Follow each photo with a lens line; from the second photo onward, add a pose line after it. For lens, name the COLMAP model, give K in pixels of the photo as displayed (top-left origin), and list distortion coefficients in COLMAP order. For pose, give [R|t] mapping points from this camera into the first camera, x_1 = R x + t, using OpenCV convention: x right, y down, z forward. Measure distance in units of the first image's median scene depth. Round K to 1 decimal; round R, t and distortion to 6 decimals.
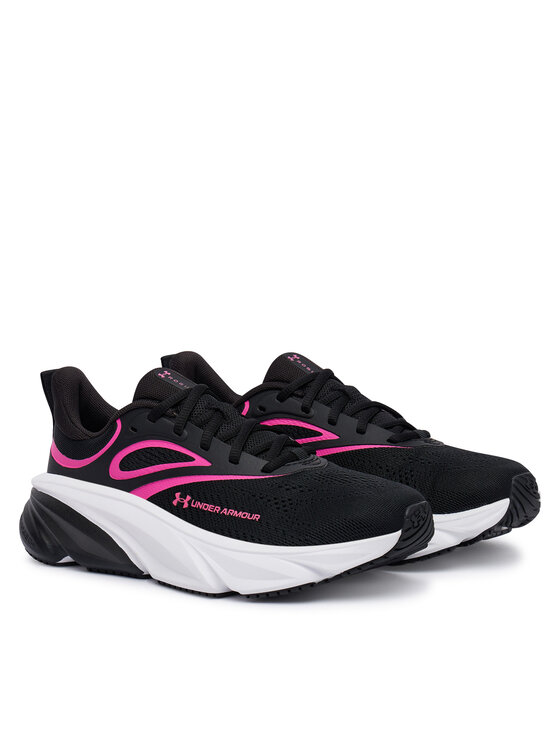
lens RADIAL K [[2110.6, 0, 279.9], [0, 2110.6, 372.9], [0, 0, 1]] dist [-0.060939, 0.000000]
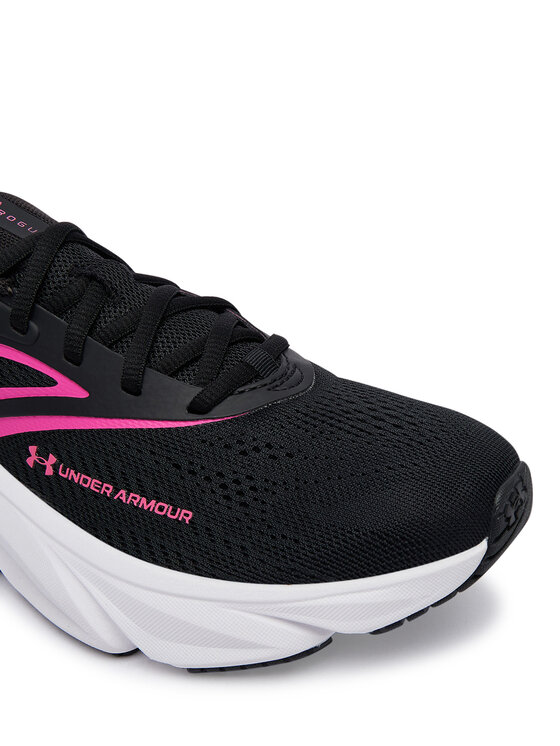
lens RADIAL K [[683.0, 0, 283.9], [0, 683.0, 369.8], [0, 0, 1]] dist [-0.013309, -0.016805]
pose [[0.993147, -0.077314, 0.087650, 0.000433], [0.041392, 0.934003, 0.354859, -0.018809], [-0.109301, -0.348799, 0.930802, 0.846027]]
